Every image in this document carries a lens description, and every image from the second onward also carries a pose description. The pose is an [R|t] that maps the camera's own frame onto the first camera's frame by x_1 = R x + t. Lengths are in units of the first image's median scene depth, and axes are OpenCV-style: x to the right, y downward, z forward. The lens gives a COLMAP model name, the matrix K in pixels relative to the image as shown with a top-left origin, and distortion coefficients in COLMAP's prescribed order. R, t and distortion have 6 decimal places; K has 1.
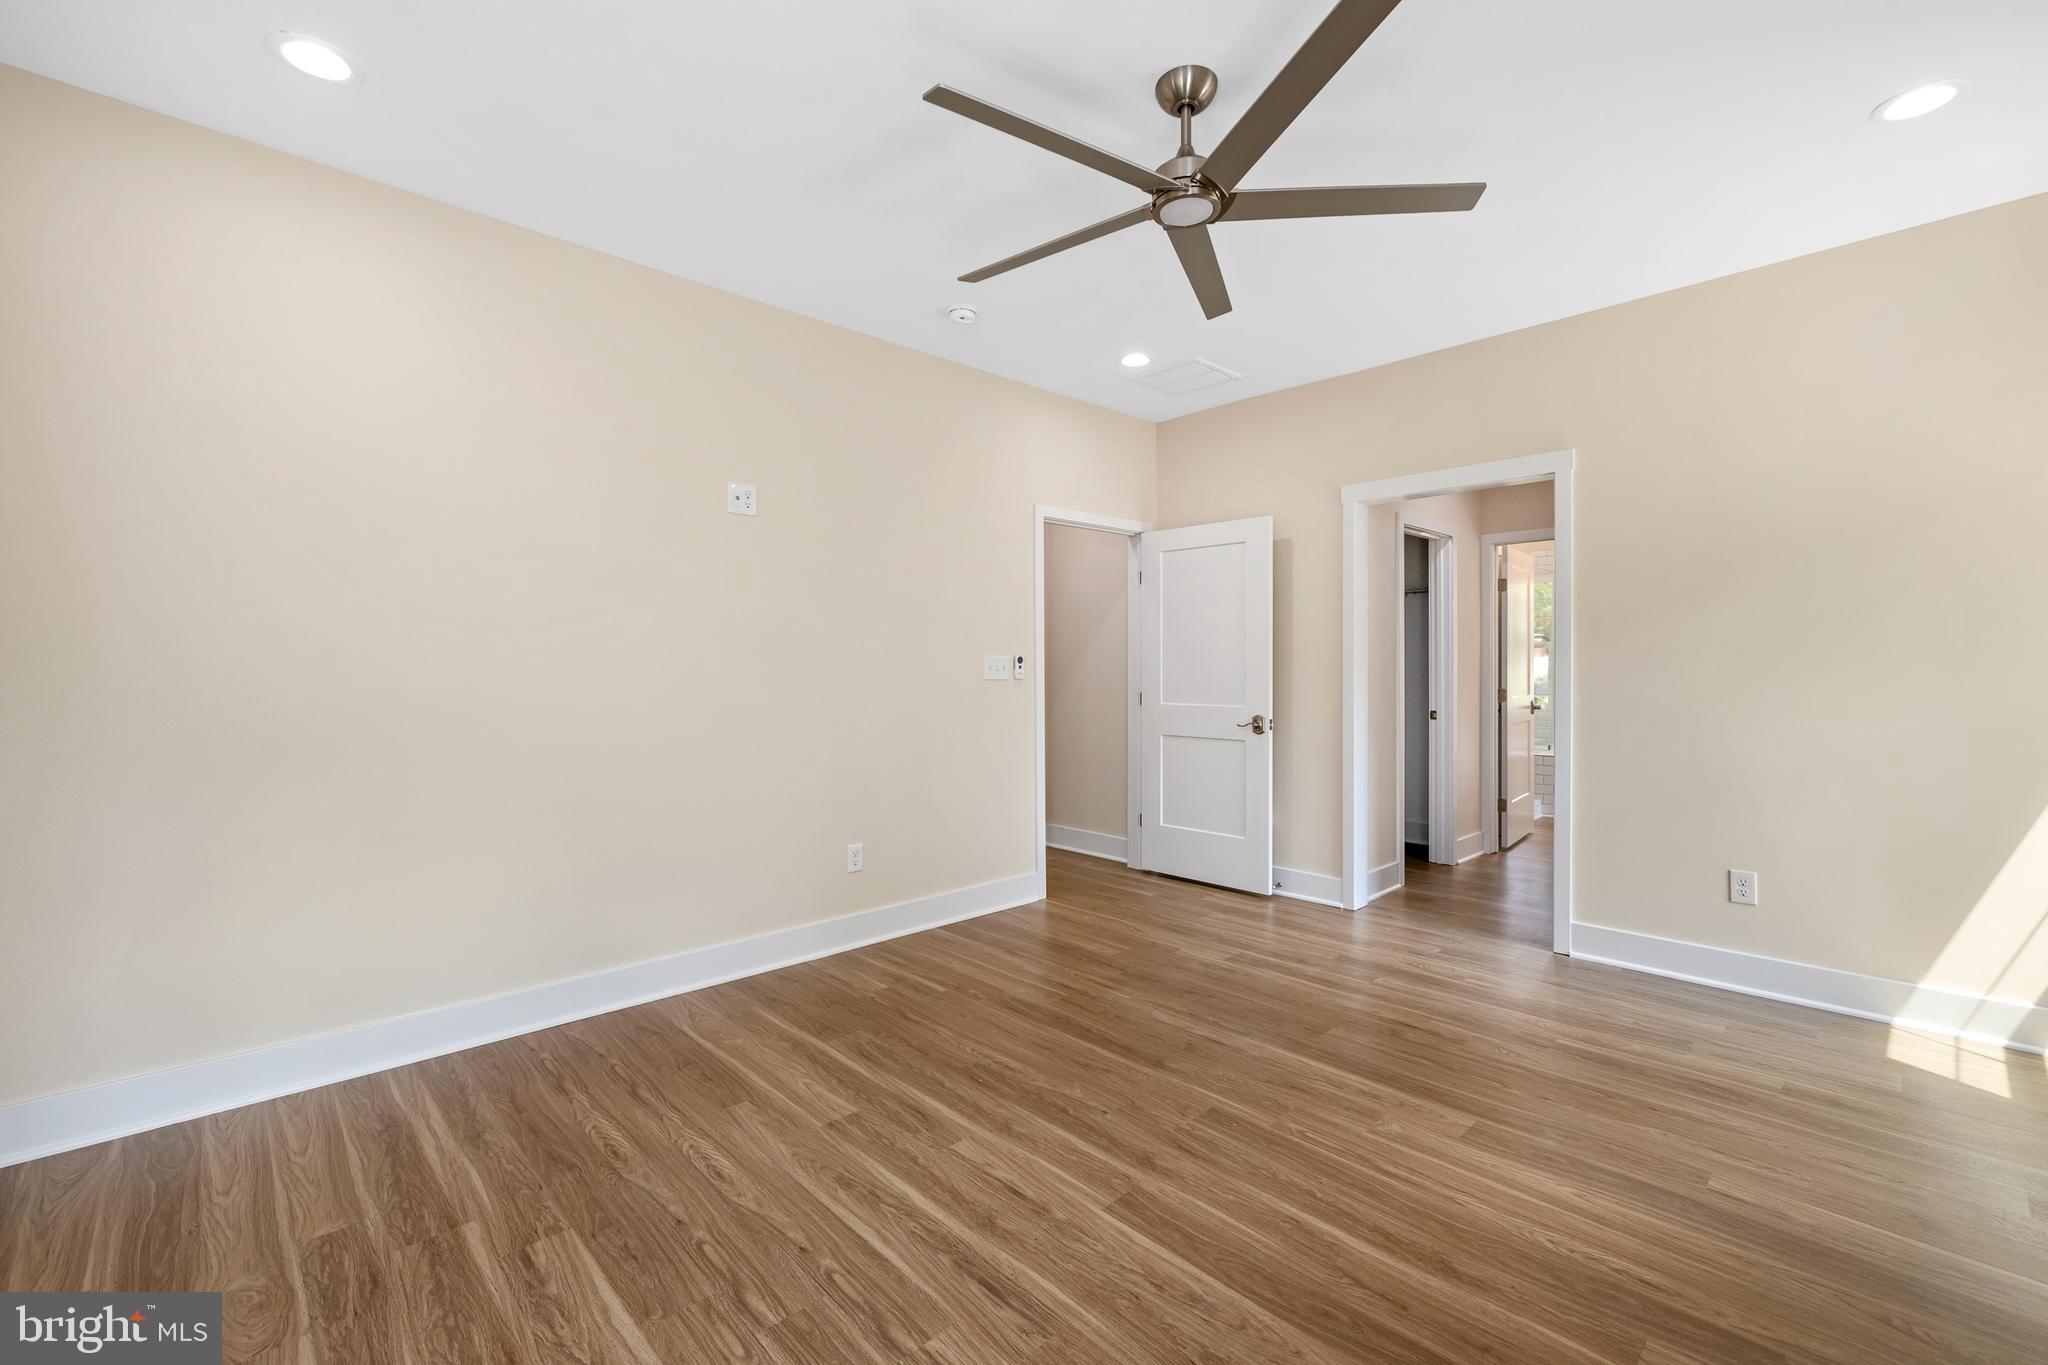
lens RADIAL K [[852.2, 0, 1031.3], [0, 852.2, 676.9], [0, 0, 1]] dist [-0.000144, -0.000096]
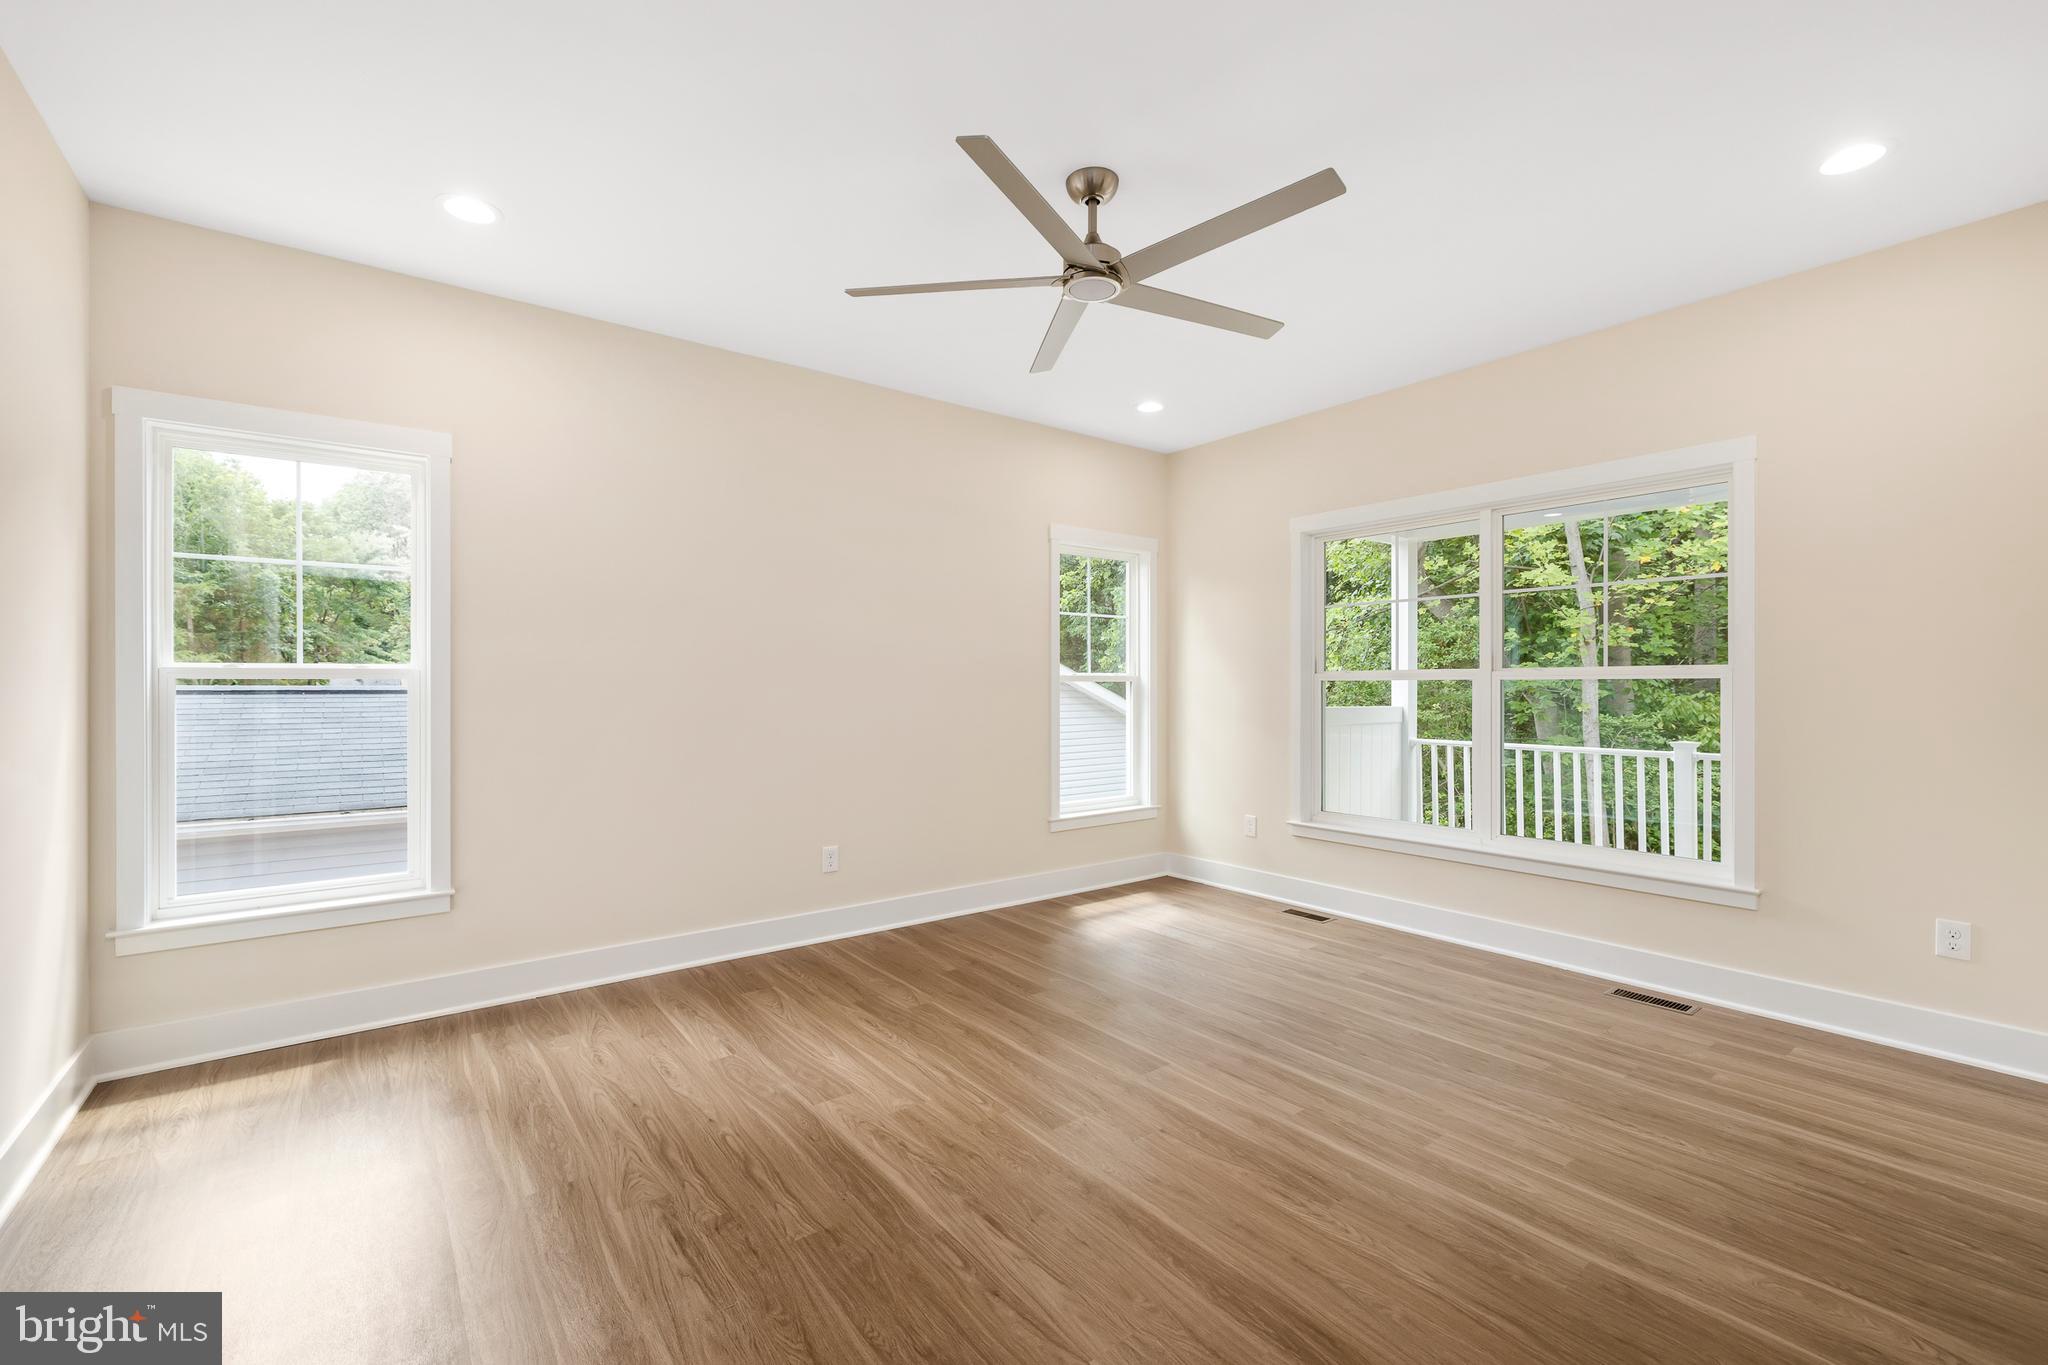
lens RADIAL K [[875.1, 0, 1024.0], [0, 875.1, 682.5], [0, 0, 1]] dist [-0.000161, -0.000205]
pose [[-0.993853, 0.001908, 0.110694, 0.135041], [0.003063, 0.999943, 0.010262, -0.024283], [-0.110668, 0.010538, -0.993802, 2.060613]]
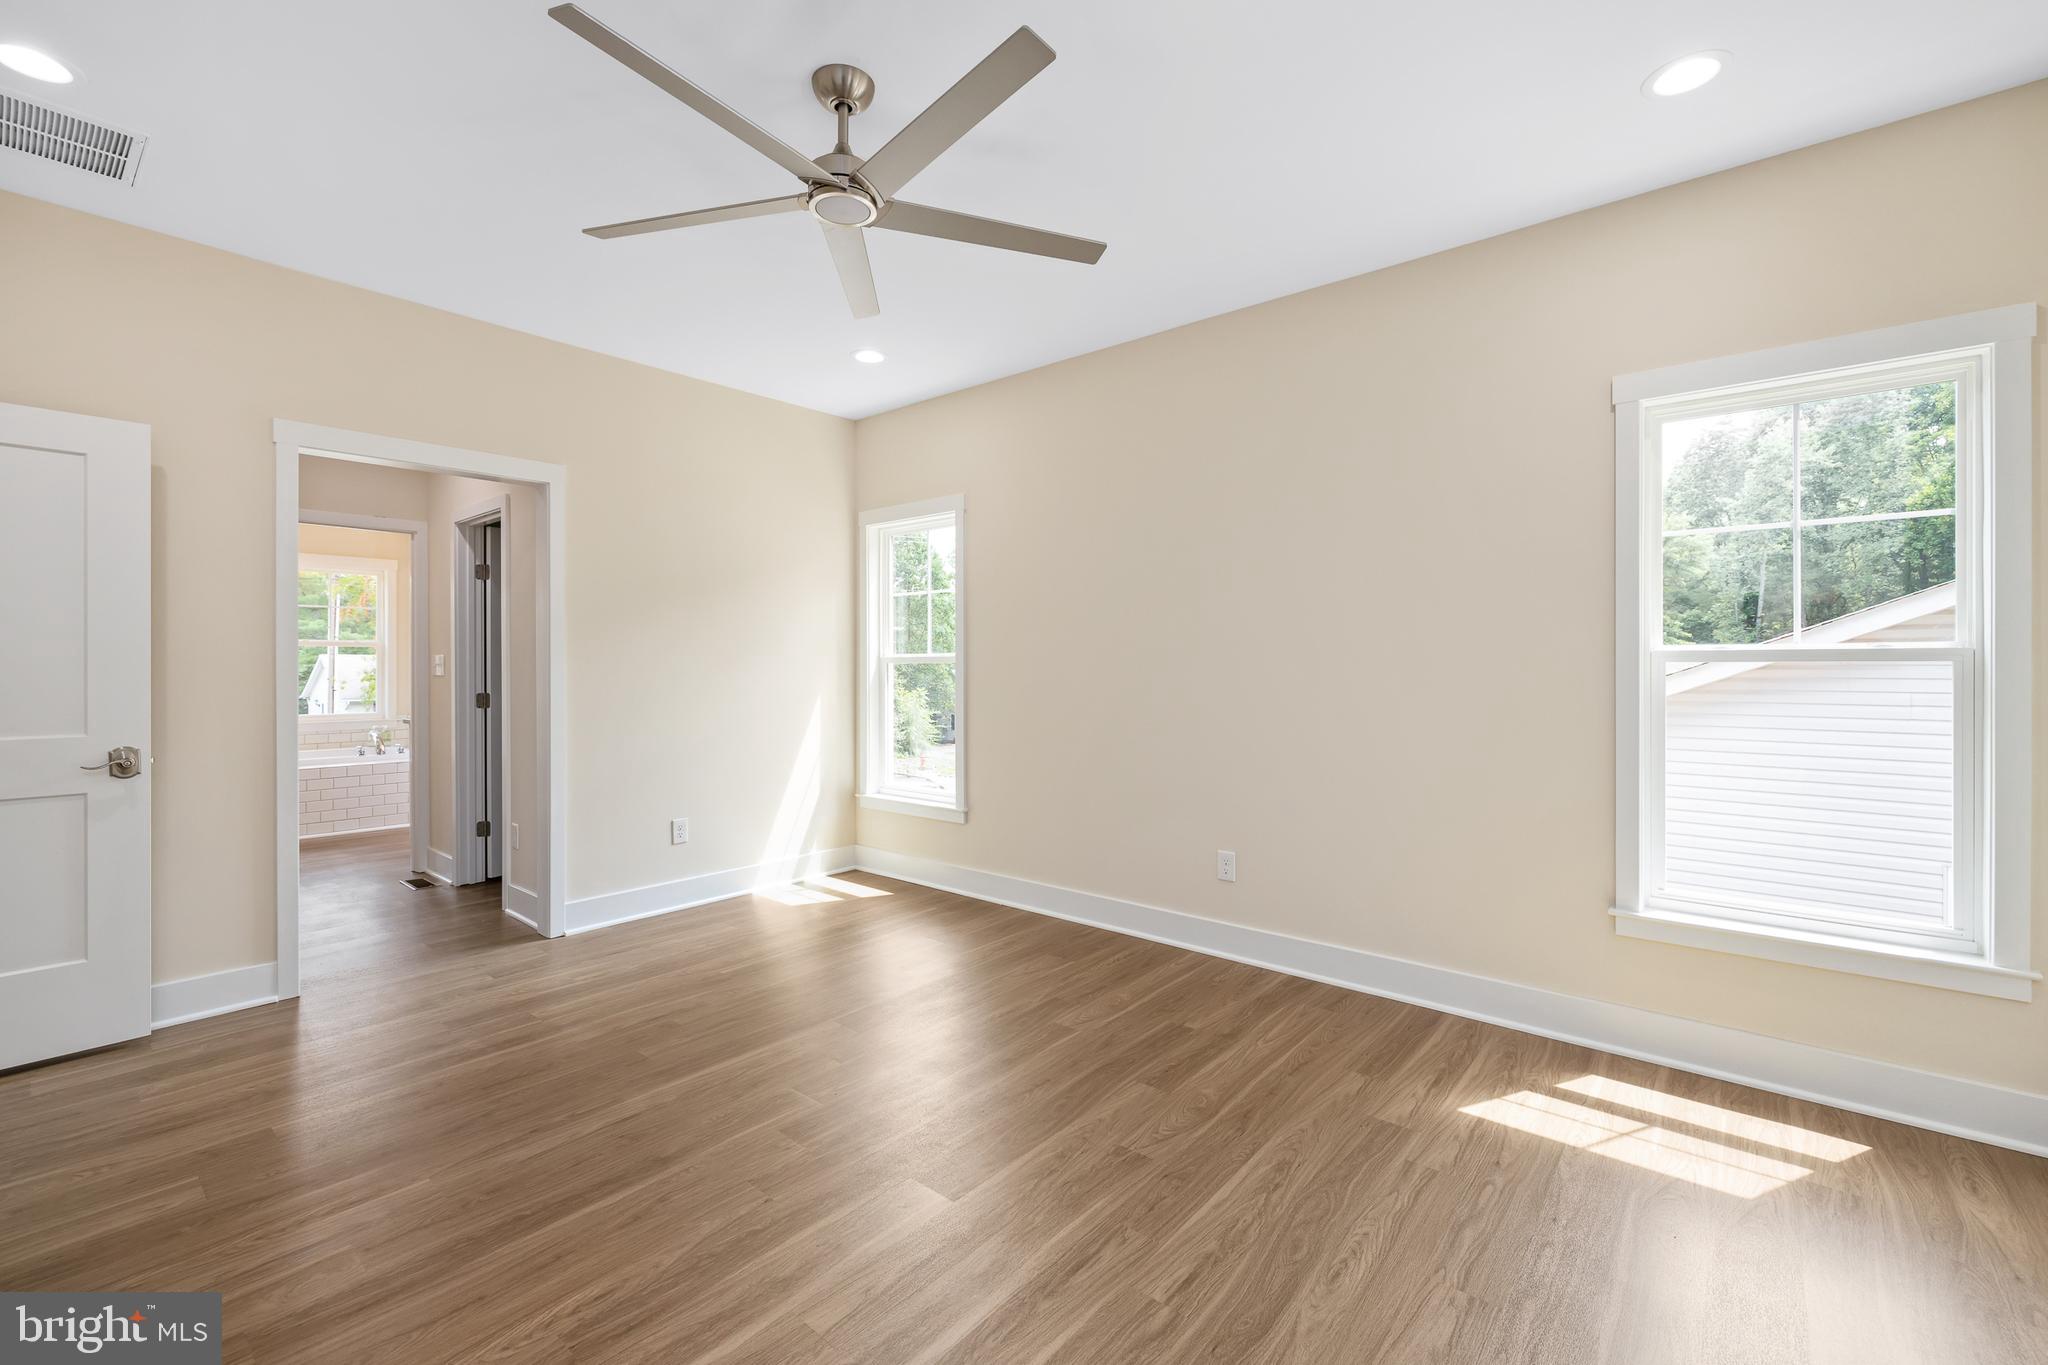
lens RADIAL K [[860.4, 0, 999.7], [0, 860.4, 667.3], [0, 0, 1]] dist [-0.001762, -0.000336]
pose [[-0.085056, -0.000109, 0.996376, -0.782398], [0.013154, 0.999913, 0.001233, -0.008783], [-0.996289, 0.013211, -0.085047, 0.851657]]
